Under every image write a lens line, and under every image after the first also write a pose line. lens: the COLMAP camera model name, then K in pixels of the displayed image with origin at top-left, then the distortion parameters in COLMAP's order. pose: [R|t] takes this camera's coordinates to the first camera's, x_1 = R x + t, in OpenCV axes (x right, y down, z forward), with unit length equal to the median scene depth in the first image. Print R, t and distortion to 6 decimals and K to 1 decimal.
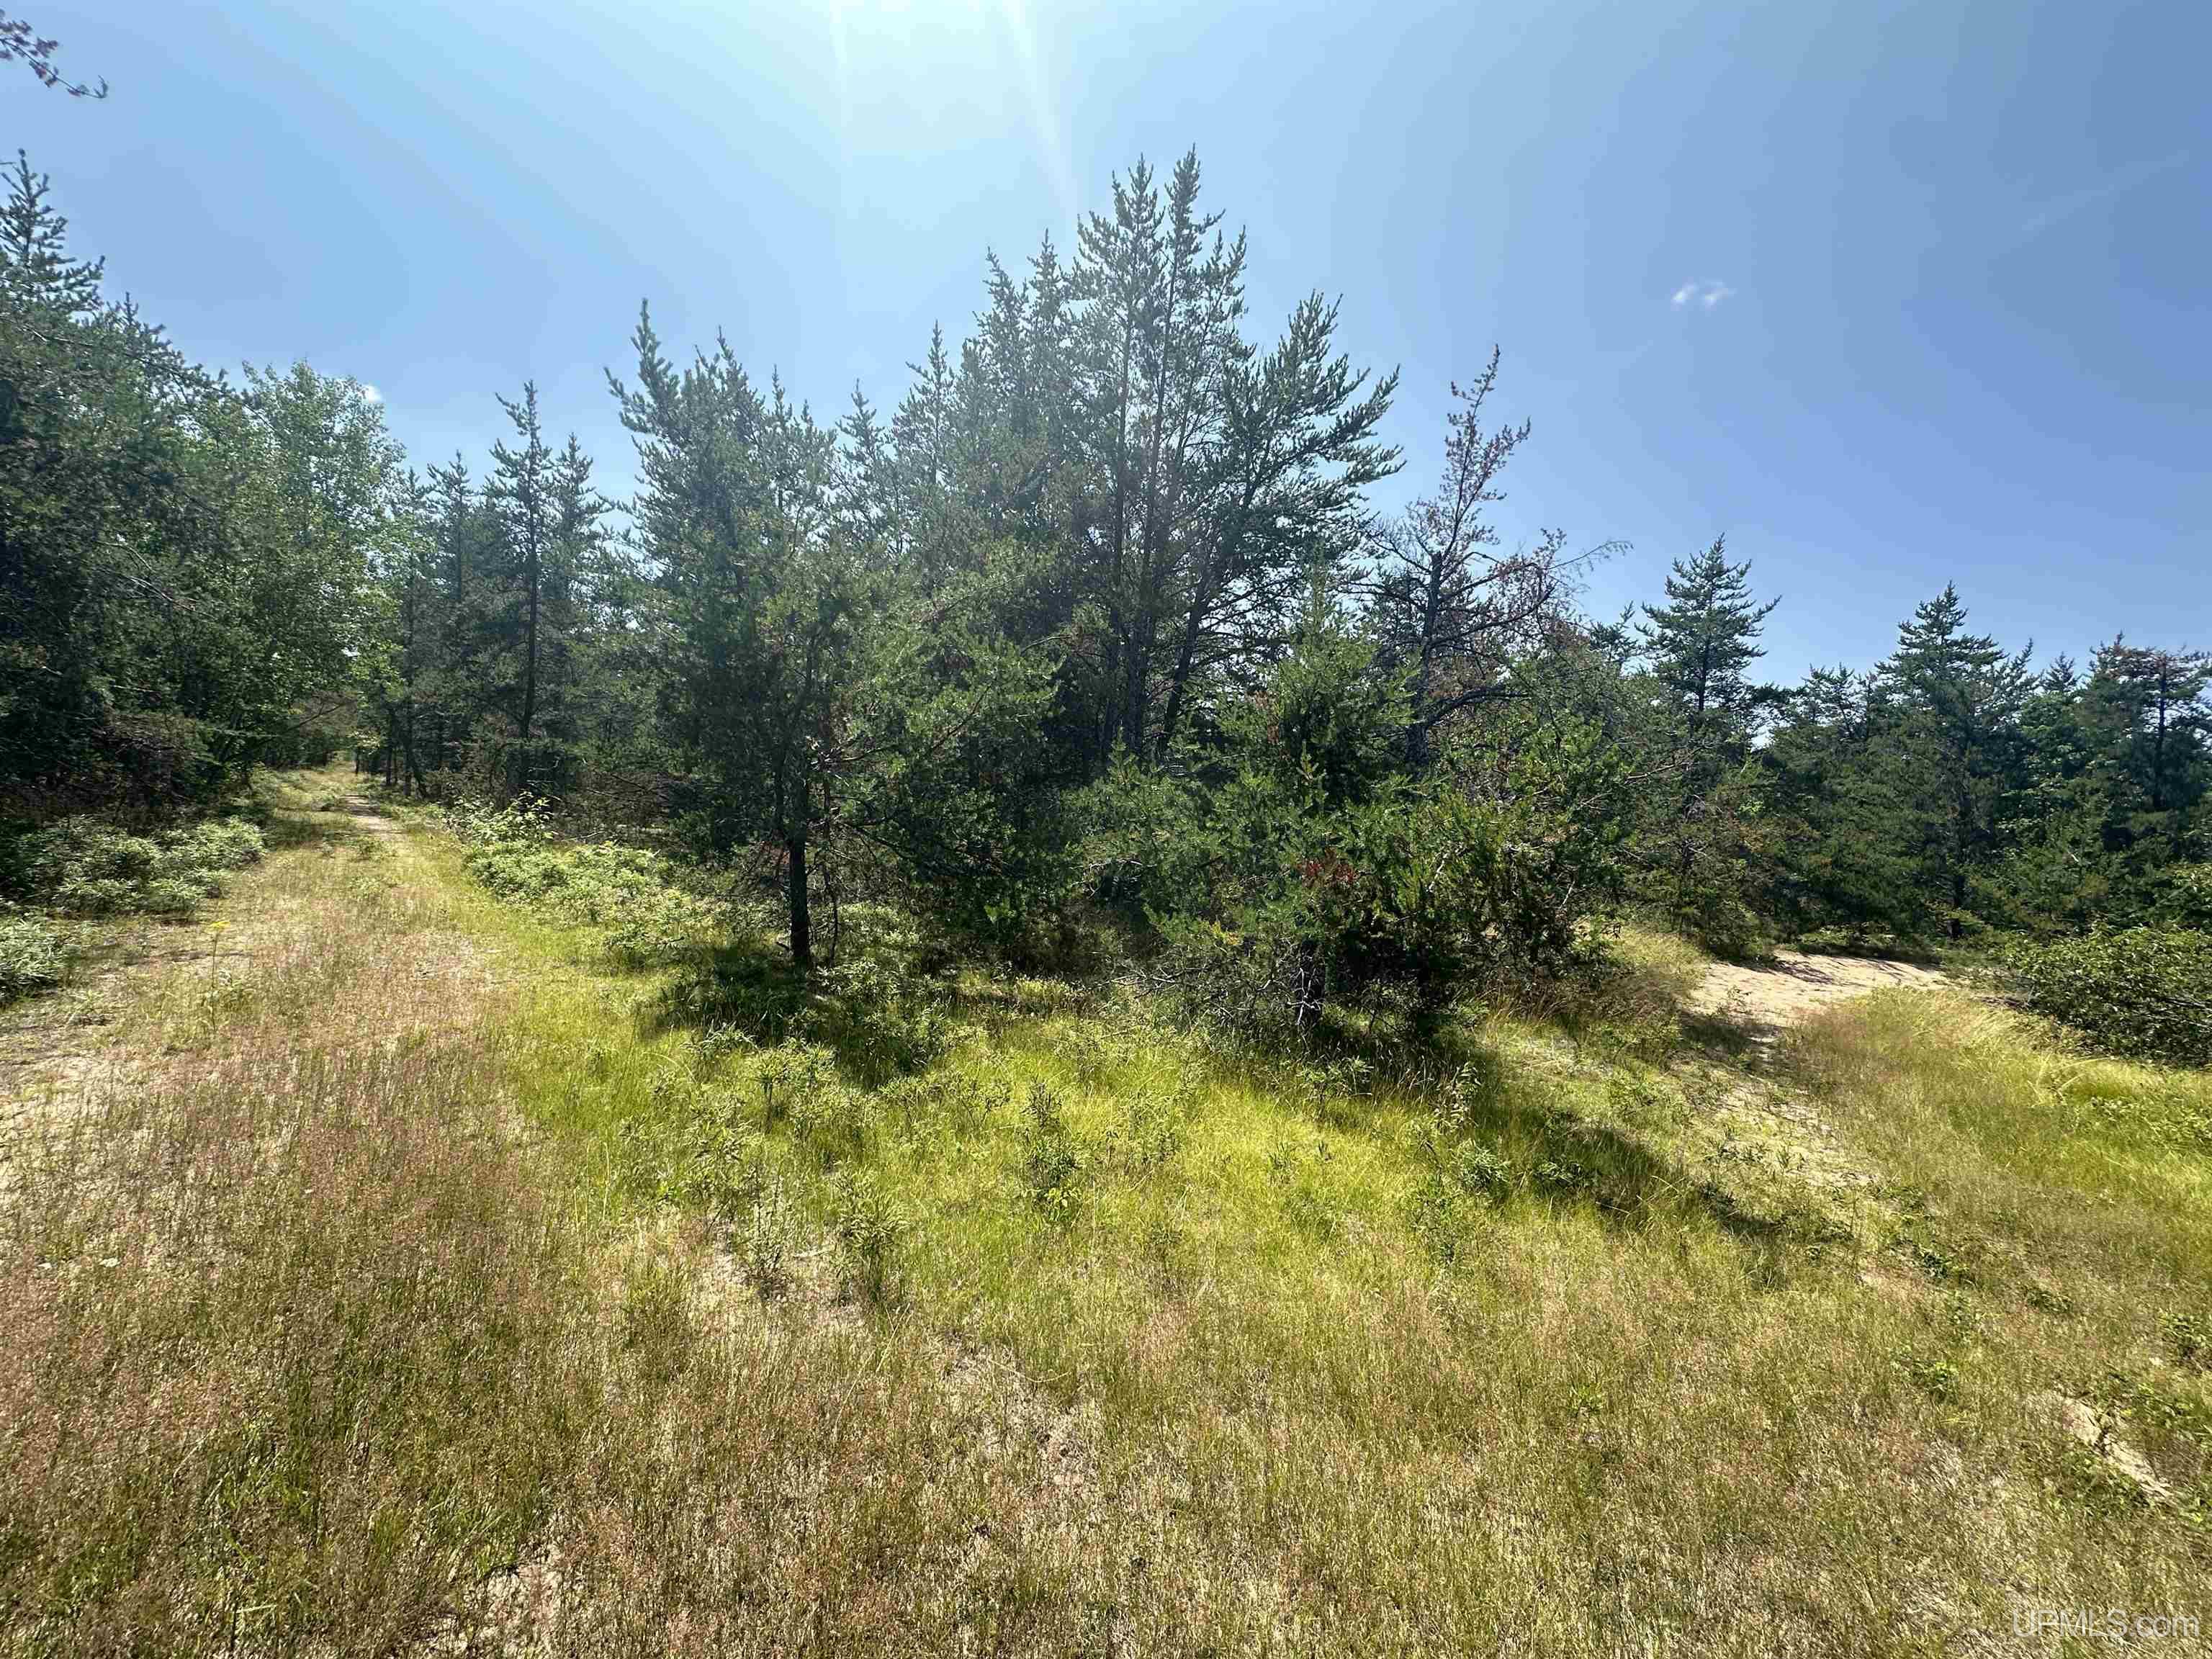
lens RADIAL K [[884.7, 0, 1107.0], [0, 884.7, 831.7], [0, 0, 1]] dist [-0.002839, 0.000570]
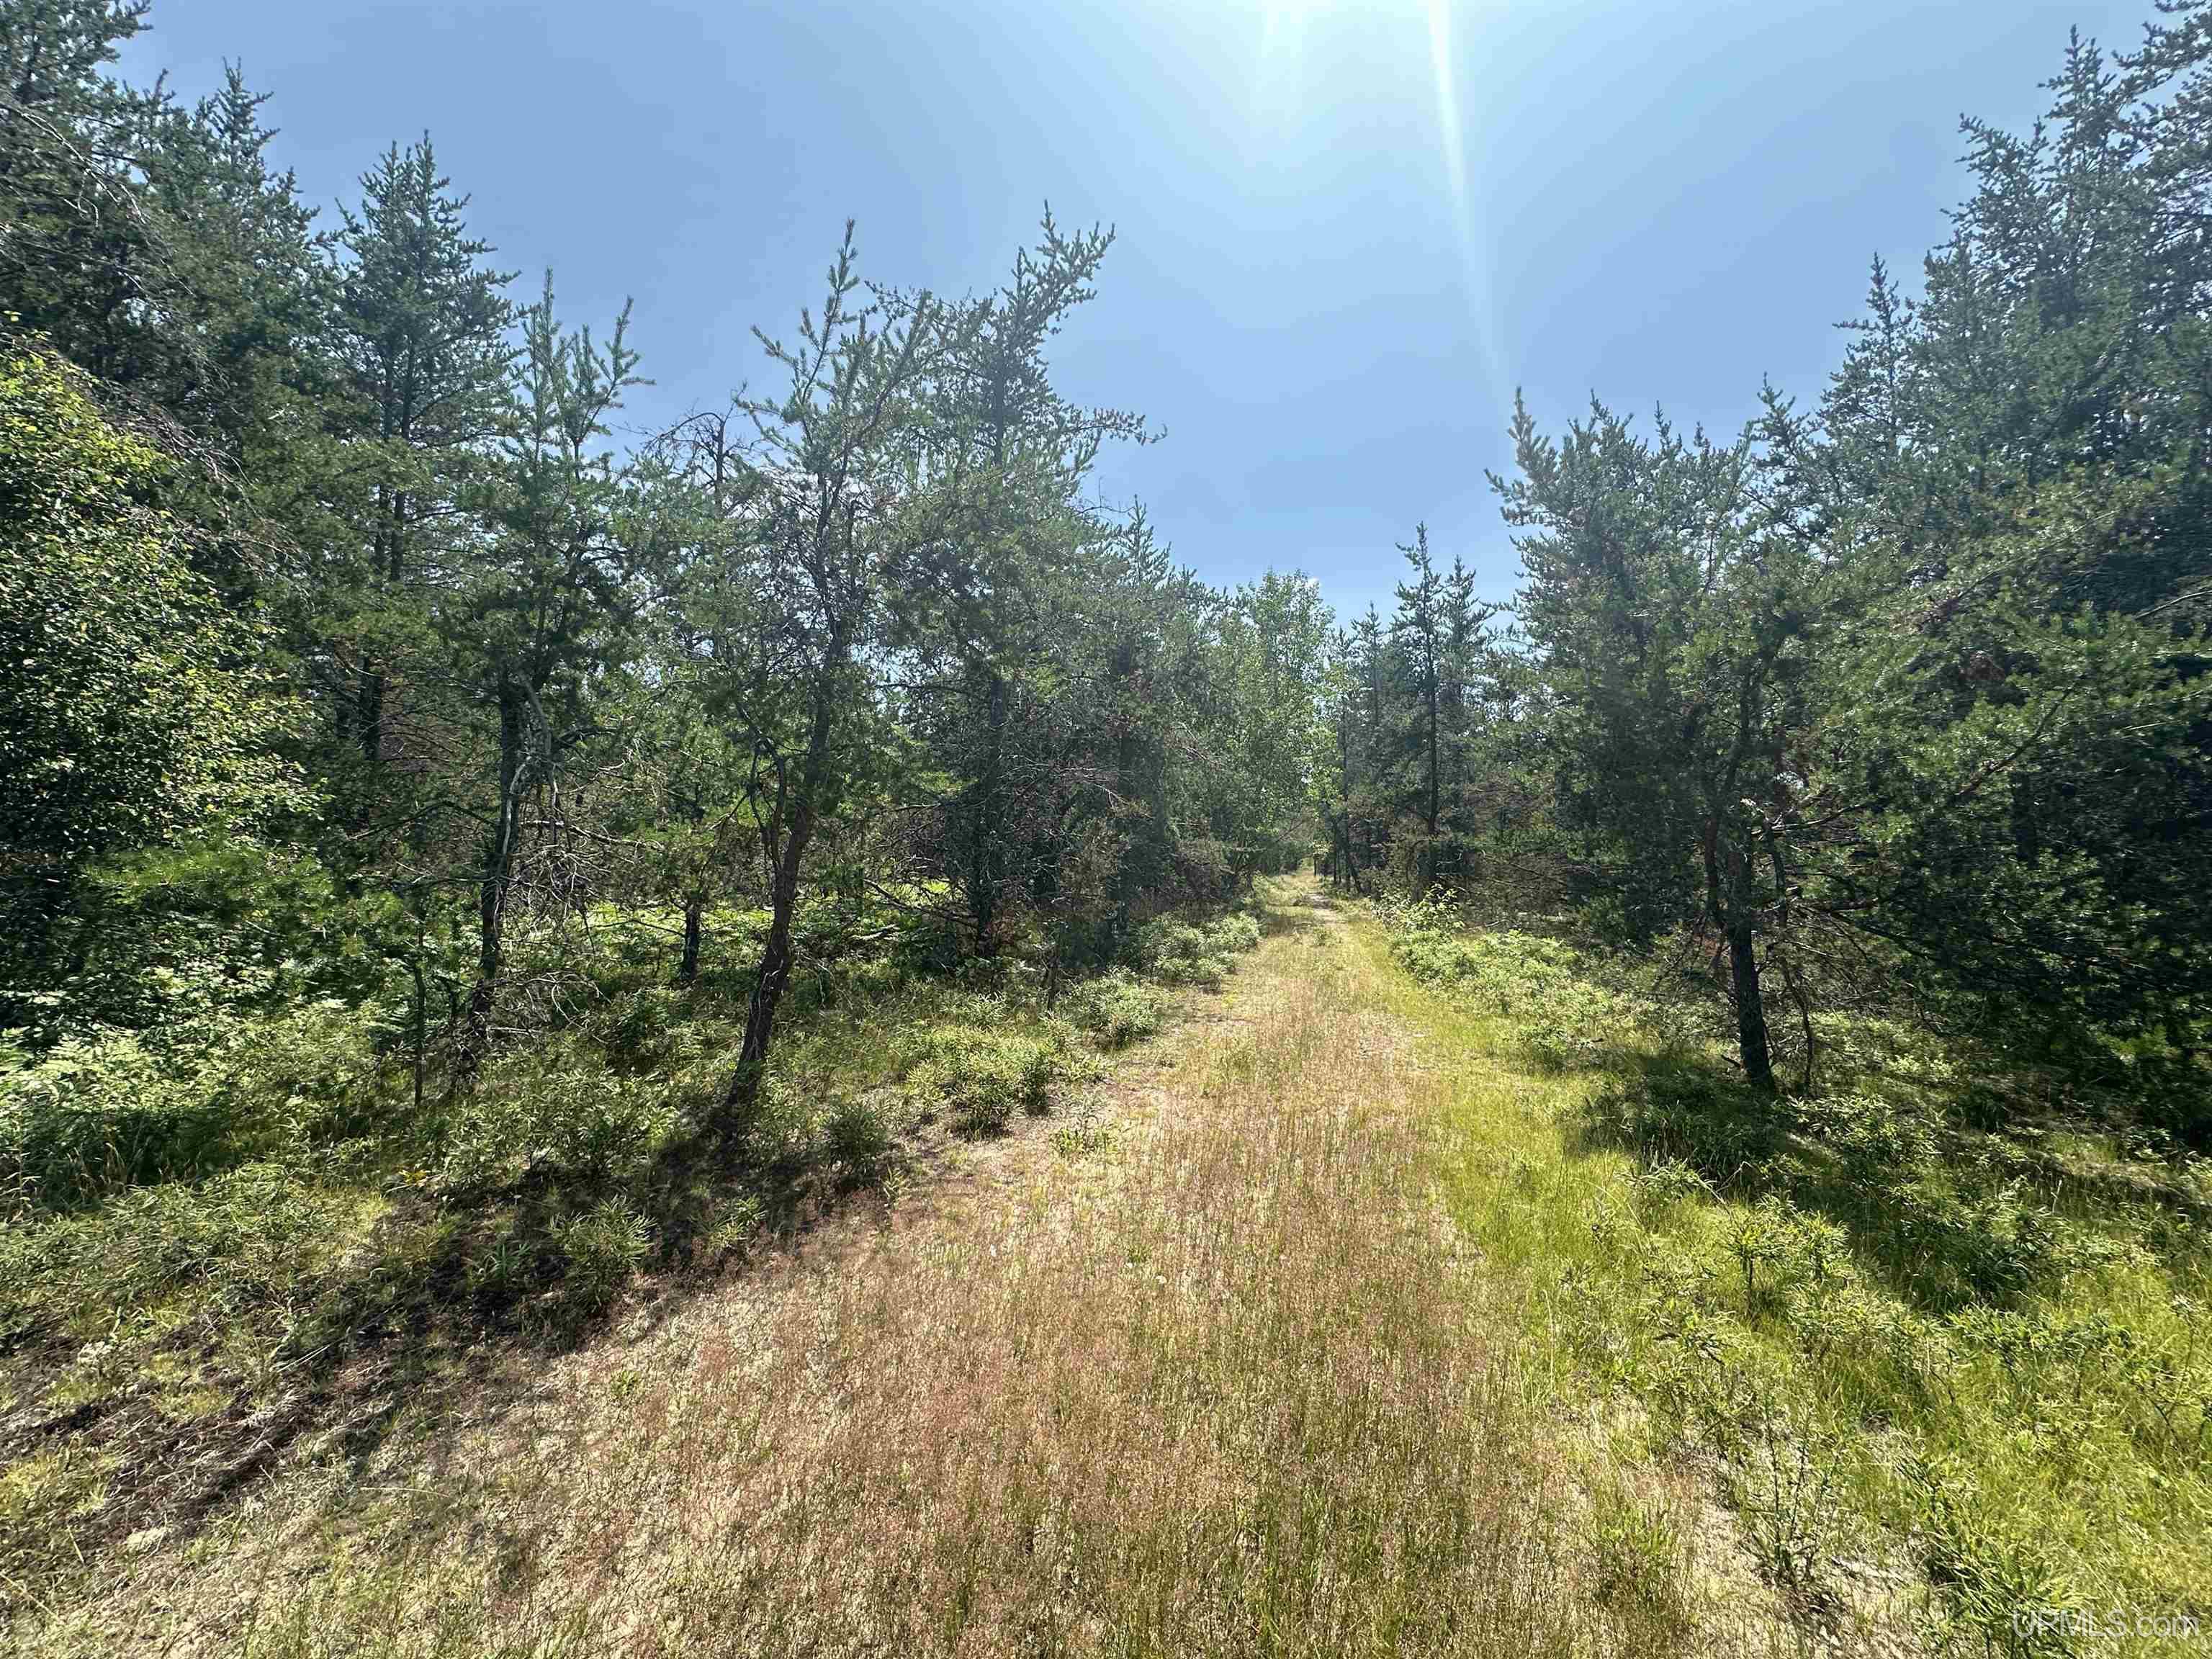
lens RADIAL K [[884.7, 0, 1107.0], [0, 884.7, 831.7], [0, 0, 1]] dist [-0.002839, 0.000570]
pose [[0.592405, -0.089833, -0.800617, -0.033510], [0.011020, 0.994574, -0.103442, -0.001800], [0.805565, 0.052456, 0.590180, 0.046019]]
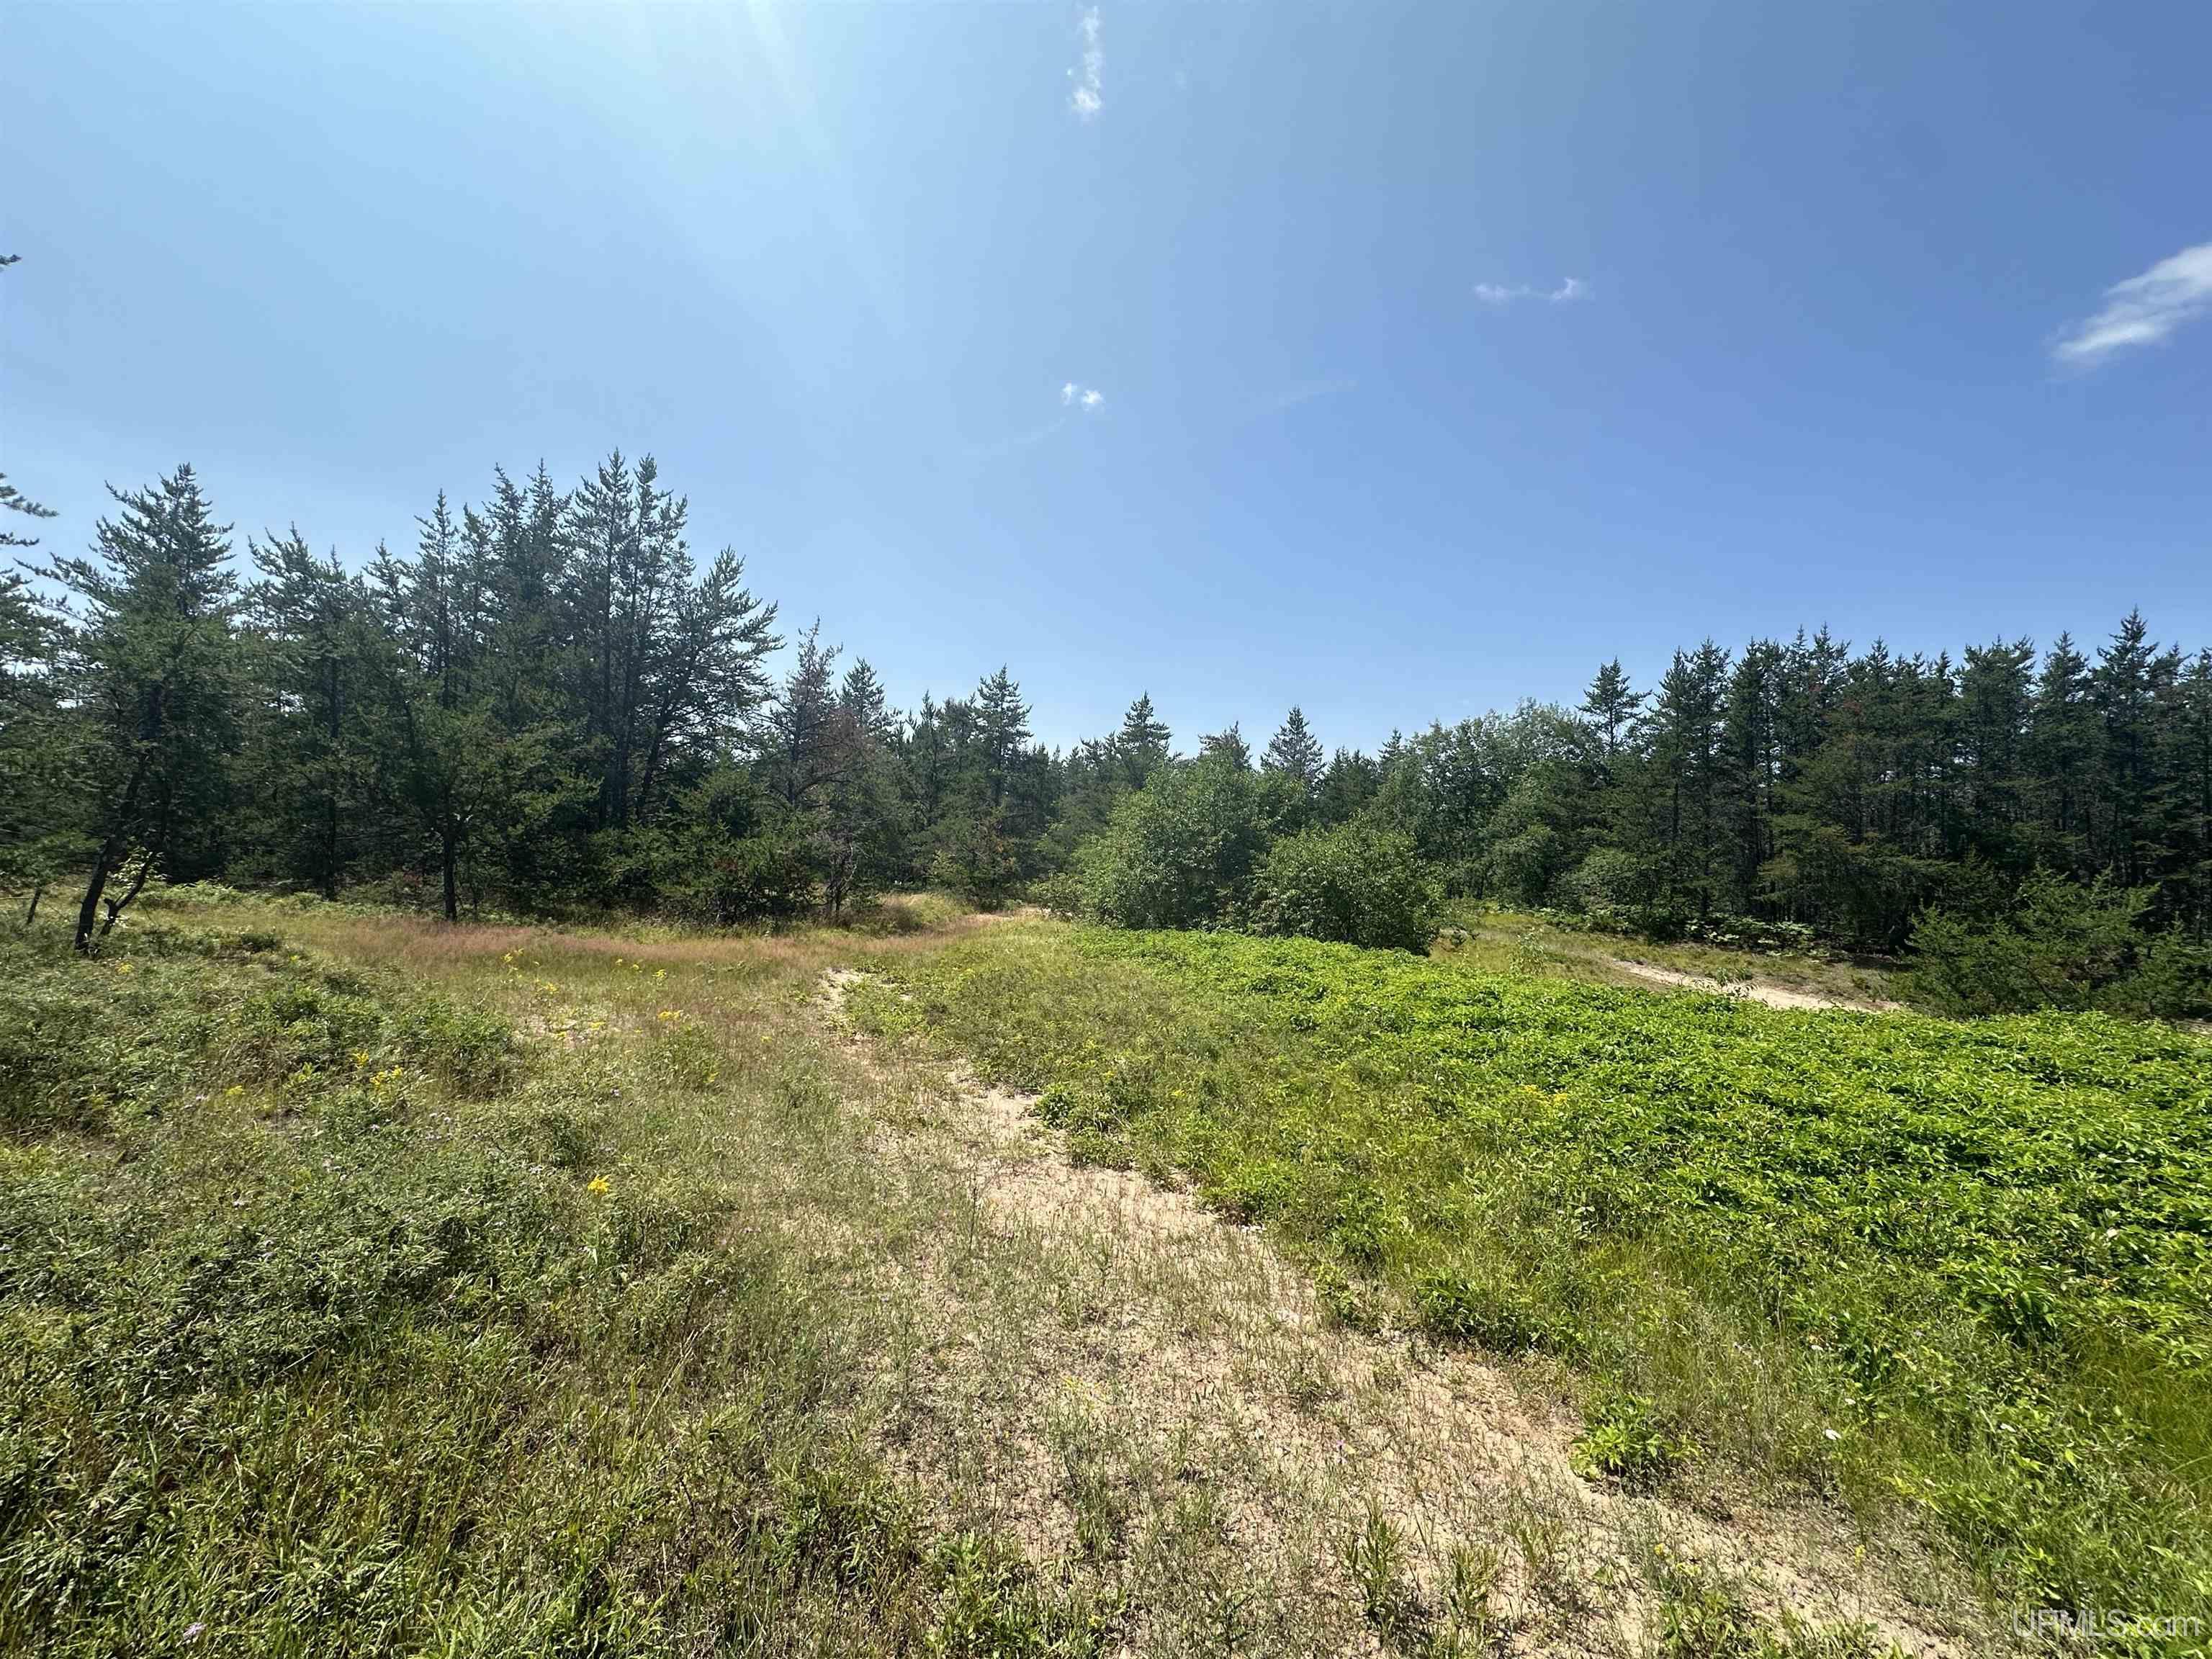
lens RADIAL K [[884.7, 0, 1107.0], [0, 884.7, 831.7], [0, 0, 1]] dist [-0.002839, 0.000570]
pose [[0.835968, -0.026883, 0.548120, -0.165514], [0.038407, 0.999216, -0.009569, 0.009196], [-0.547433, 0.029051, 0.836345, -1.209859]]
